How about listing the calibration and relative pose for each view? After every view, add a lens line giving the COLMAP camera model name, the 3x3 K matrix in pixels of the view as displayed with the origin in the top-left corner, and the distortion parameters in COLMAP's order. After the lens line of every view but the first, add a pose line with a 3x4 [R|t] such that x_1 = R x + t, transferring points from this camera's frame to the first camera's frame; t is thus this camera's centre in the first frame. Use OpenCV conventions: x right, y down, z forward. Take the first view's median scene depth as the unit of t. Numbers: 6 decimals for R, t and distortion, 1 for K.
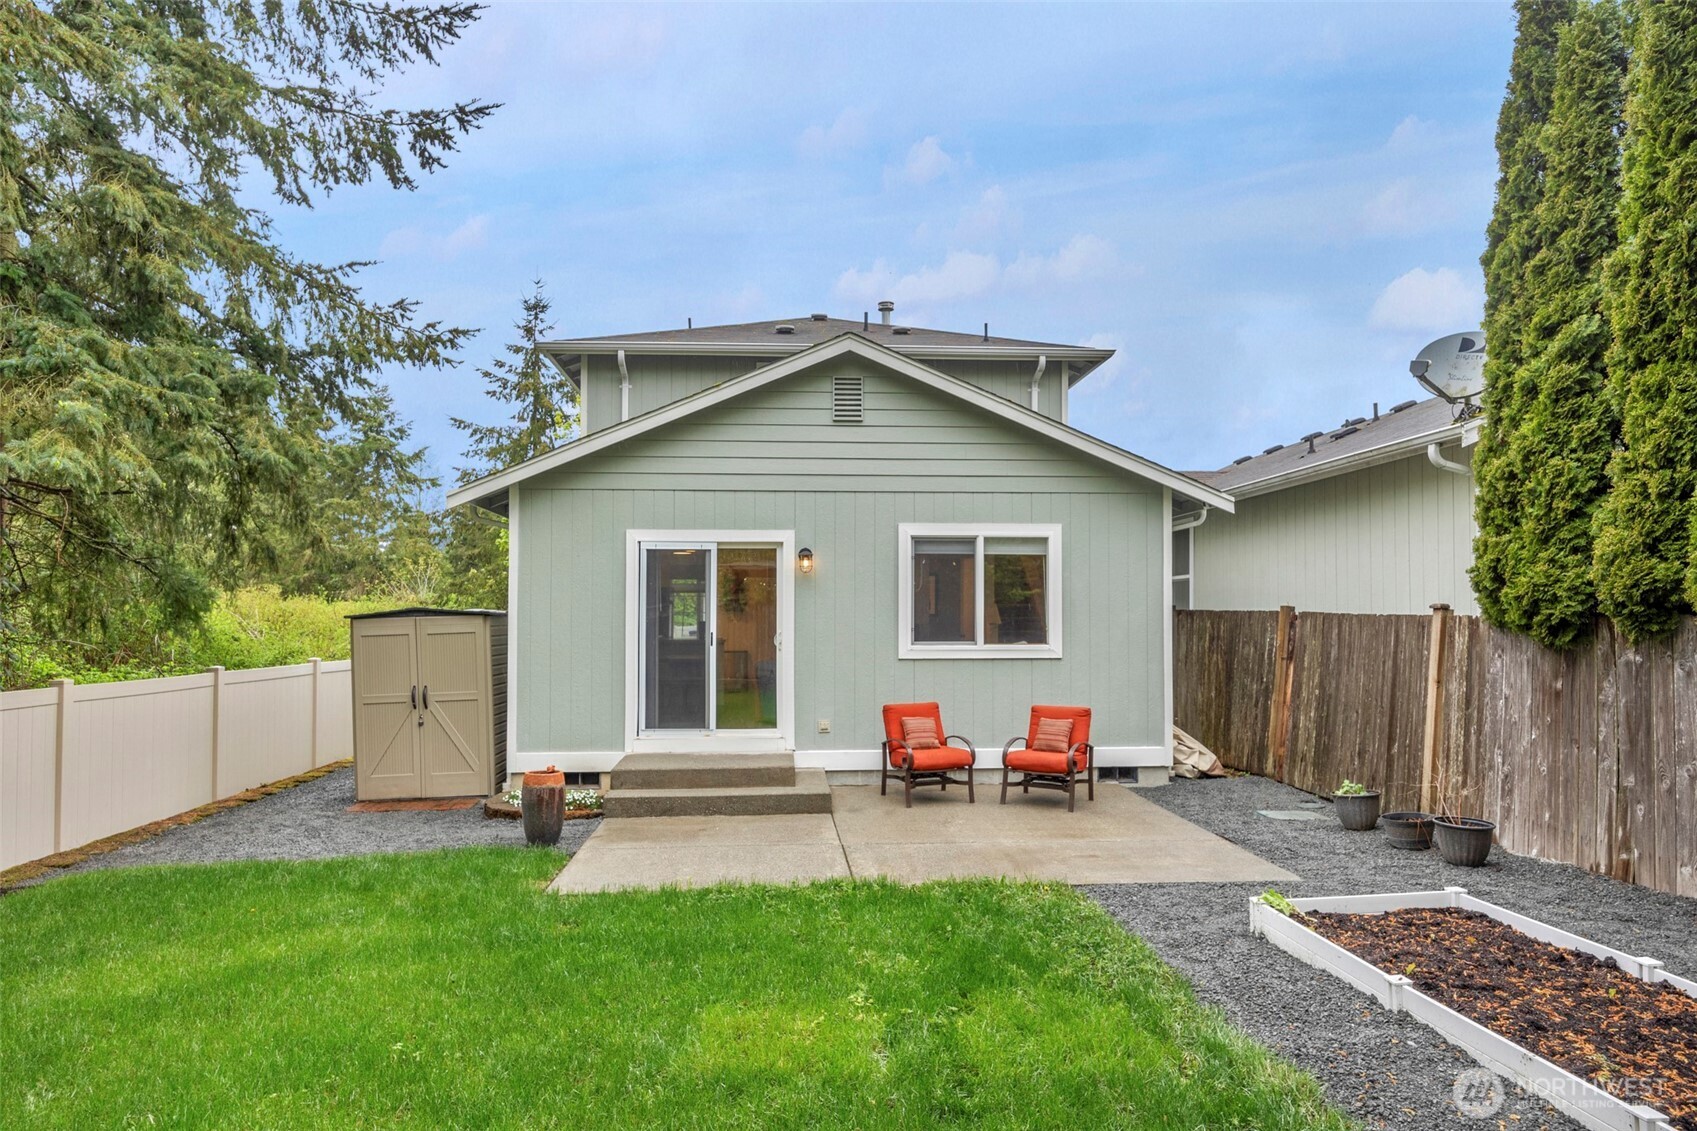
lens RADIAL K [[1067.3, 0, 848.2], [0, 1067.3, 582.3], [0, 0, 1]] dist [0.000324, 0.000188]
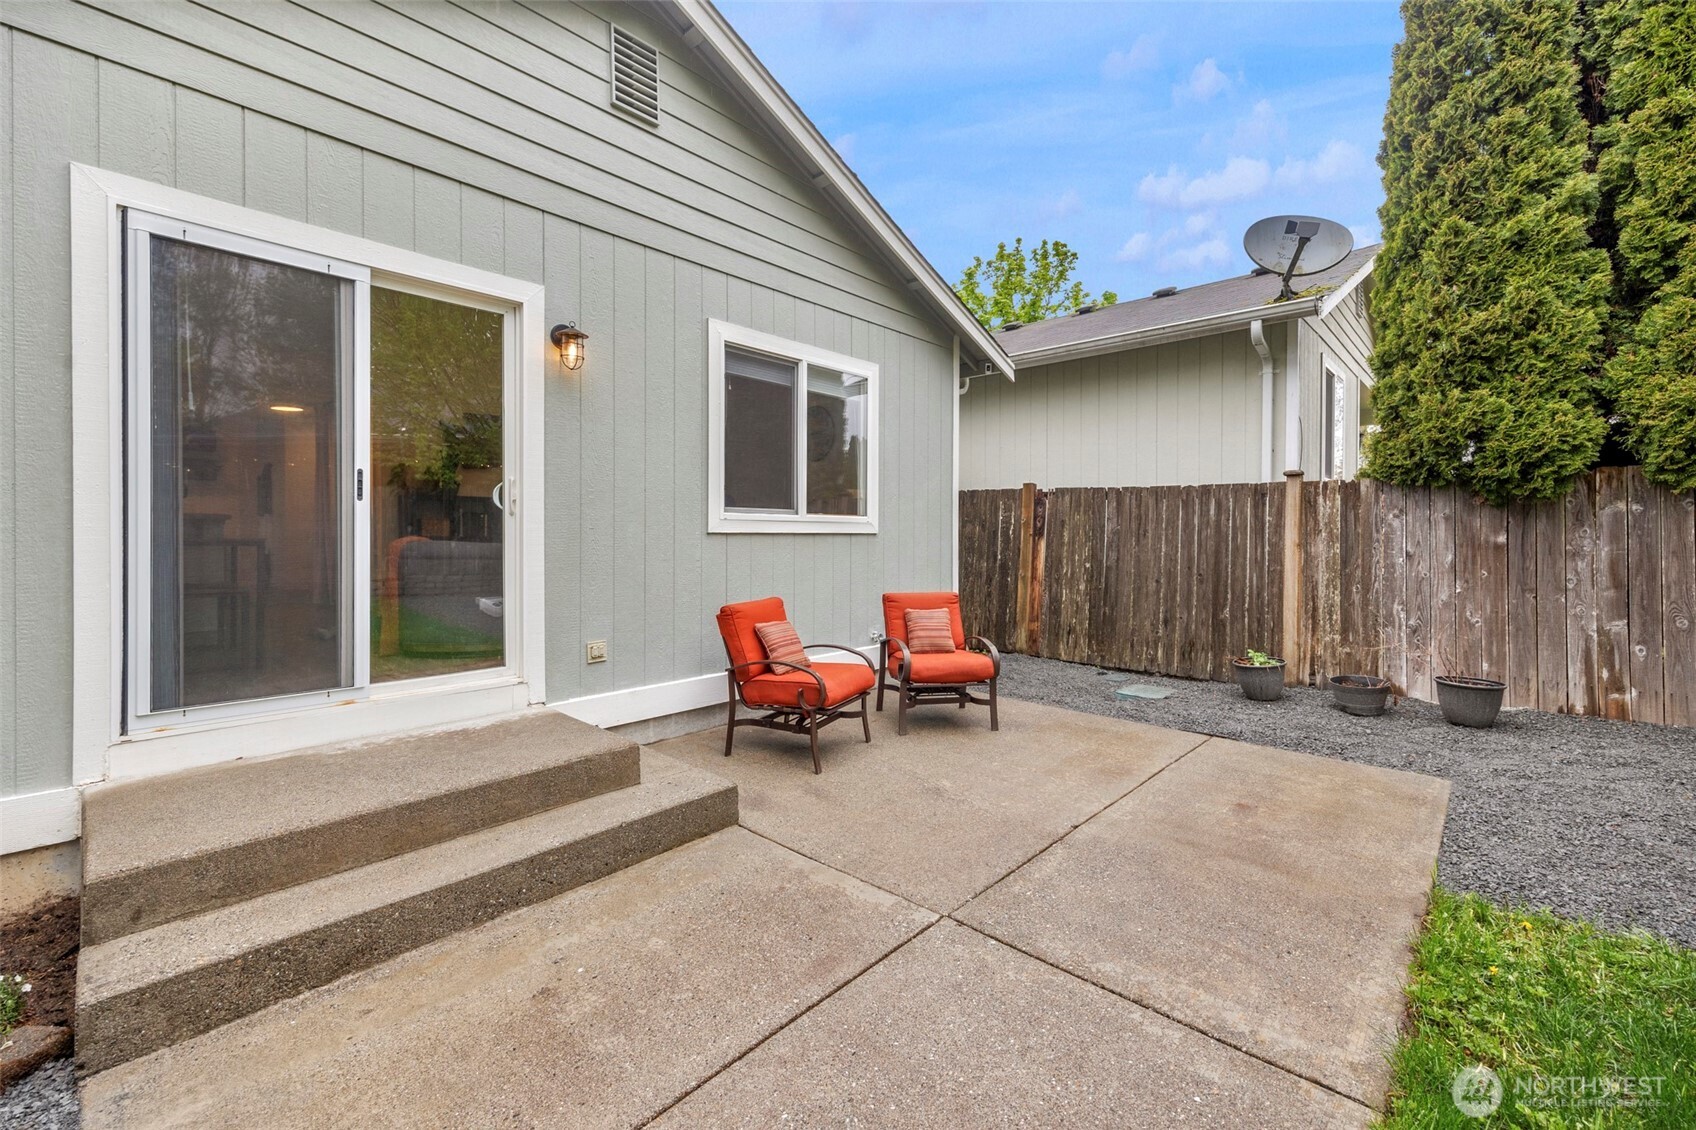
lens RADIAL K [[704.6, 0, 849.5], [0, 704.6, 552.2], [0, 0, 1]] dist [0.001089, 0.000140]
pose [[0.720535, -0.013495, 0.693287, -0.186561], [-0.021429, 0.998900, 0.041716, 0.064967], [-0.693088, -0.044914, 0.719453, 0.652197]]
